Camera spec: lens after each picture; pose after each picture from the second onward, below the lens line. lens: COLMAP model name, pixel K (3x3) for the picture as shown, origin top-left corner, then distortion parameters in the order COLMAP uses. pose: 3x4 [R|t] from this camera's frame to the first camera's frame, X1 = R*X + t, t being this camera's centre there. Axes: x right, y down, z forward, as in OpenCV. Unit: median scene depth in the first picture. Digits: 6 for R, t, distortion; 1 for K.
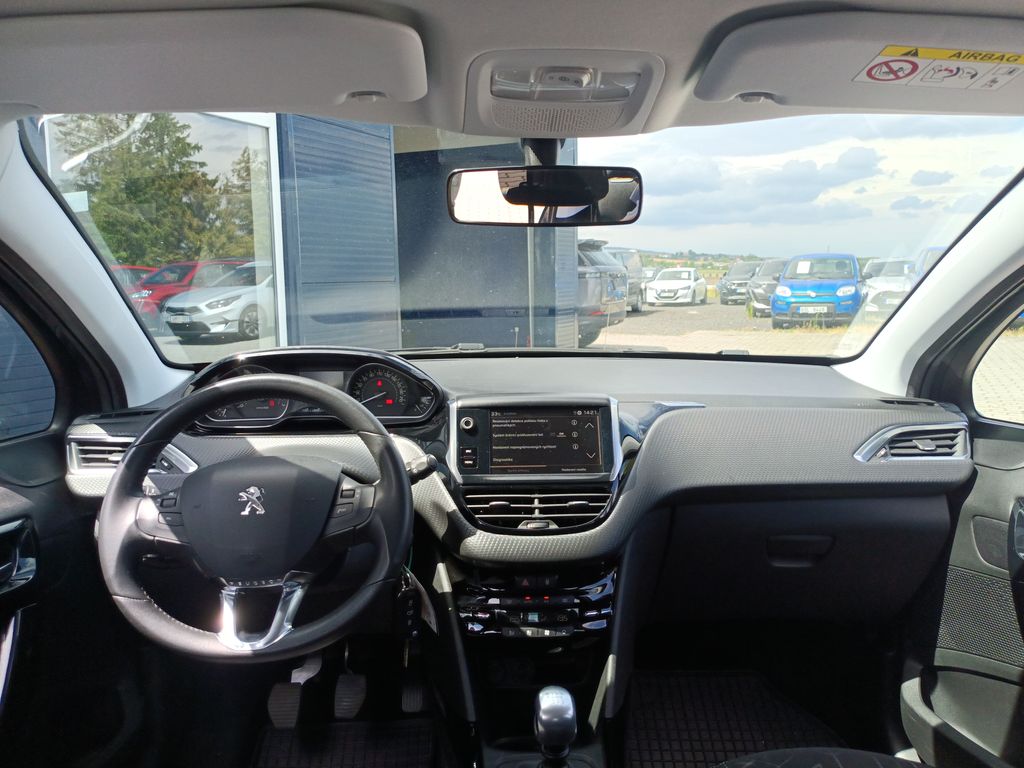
lens RADIAL K [[763.2, 0, 512.4], [0, 763.2, 385.0], [0, 0, 1]] dist [0.004182, -0.012204]
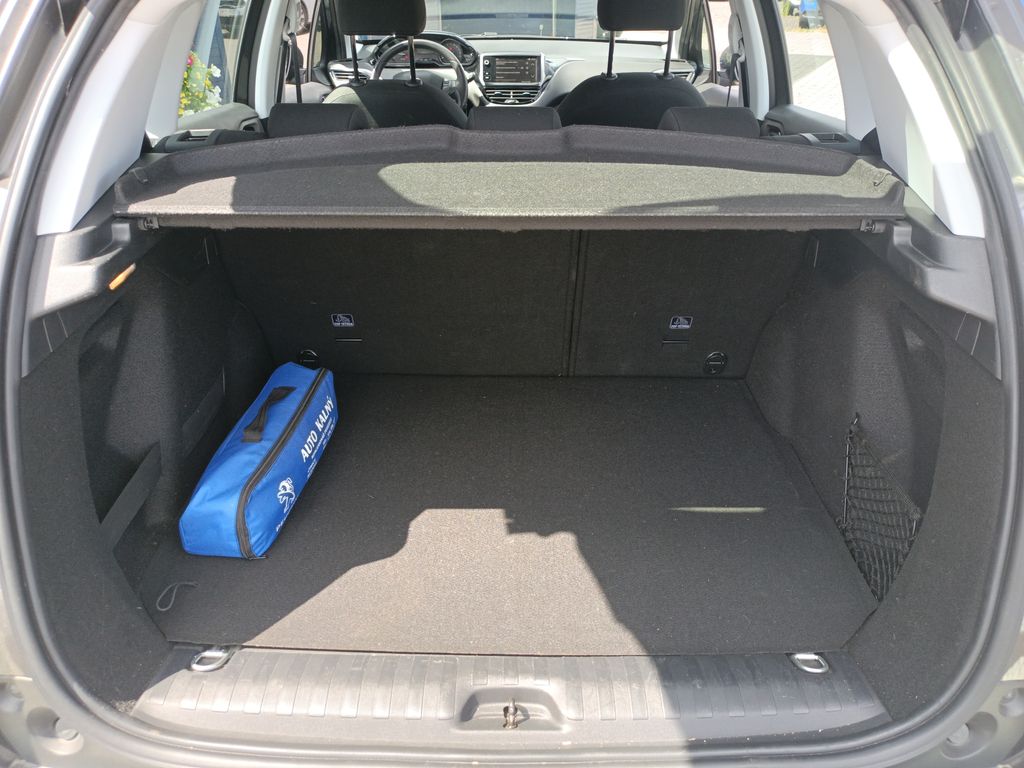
lens RADIAL K [[763.2, 0, 513.8], [0, 763.2, 388.2], [0, 0, 1]] dist [0.004182, -0.012204]
pose [[0.998977, 0.029014, -0.034687, 0.151670], [-0.015166, 0.937575, 0.347453, 0.178830], [0.042603, -0.346571, 0.937056, -1.779124]]
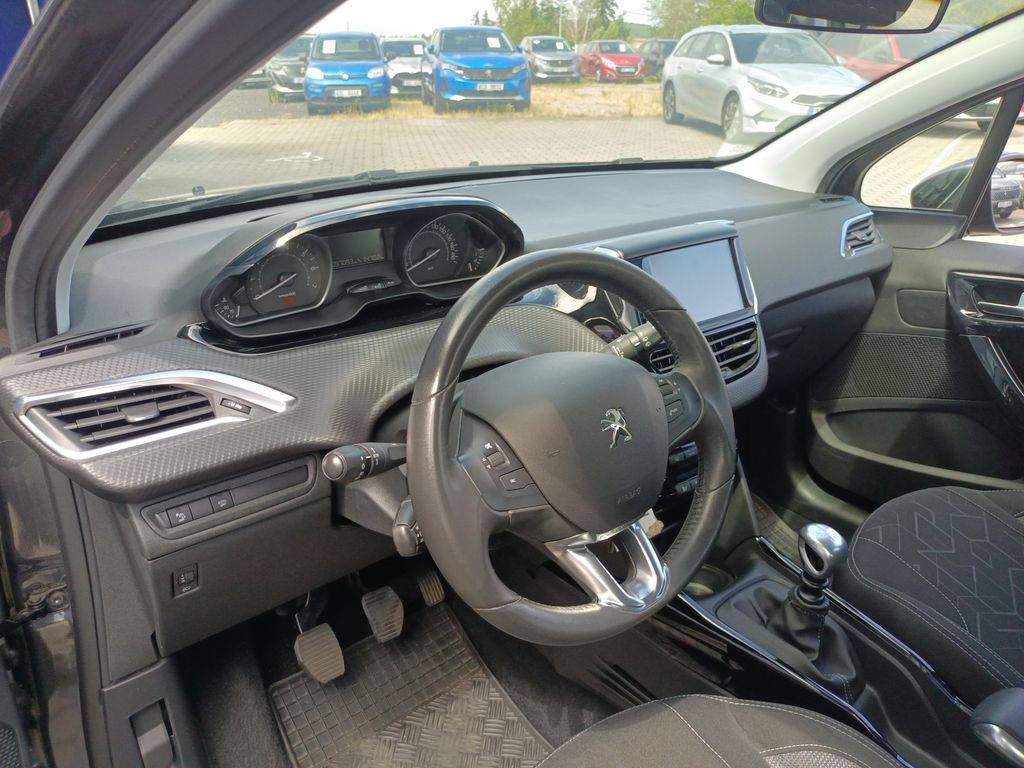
lens RADIAL K [[763.2, 0, 511.7], [0, 763.2, 381.3], [0, 0, 1]] dist [0.004182, -0.012204]
pose [[0.817342, -0.220726, 0.532196, -0.521762], [0.074563, 0.956461, 0.282176, -0.071932], [-0.571308, -0.190952, 0.798213, 0.304177]]
